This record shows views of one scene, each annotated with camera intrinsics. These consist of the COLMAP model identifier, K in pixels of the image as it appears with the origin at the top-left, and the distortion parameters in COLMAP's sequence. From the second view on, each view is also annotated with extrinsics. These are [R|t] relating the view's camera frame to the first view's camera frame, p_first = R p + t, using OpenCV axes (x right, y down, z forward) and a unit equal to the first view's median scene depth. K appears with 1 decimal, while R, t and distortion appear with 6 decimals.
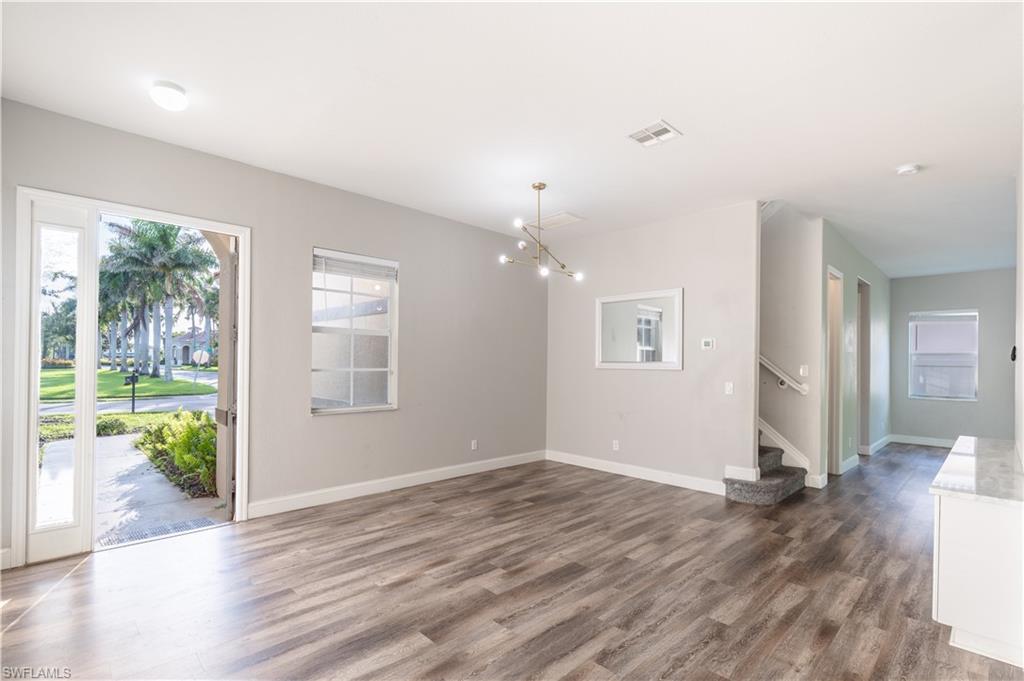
lens RADIAL K [[477.0, 0, 513.0], [0, 477.0, 362.2], [0, 0, 1]] dist [-0.002181, -0.000123]
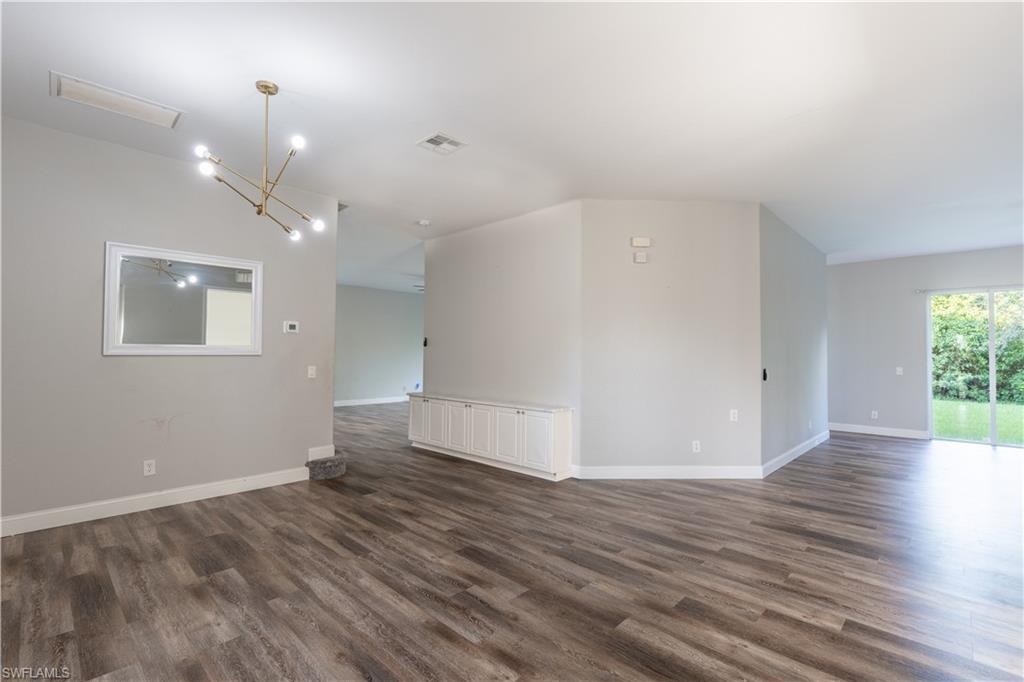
lens RADIAL K [[460.3, 0, 520.2], [0, 460.3, 344.4], [0, 0, 1]] dist [-0.004980, -0.000271]
pose [[-0.031121, 0.004797, 0.999504, -0.724088], [-0.008098, 0.999954, -0.005051, -0.004685], [-0.999483, -0.008251, -0.031081, 0.785681]]
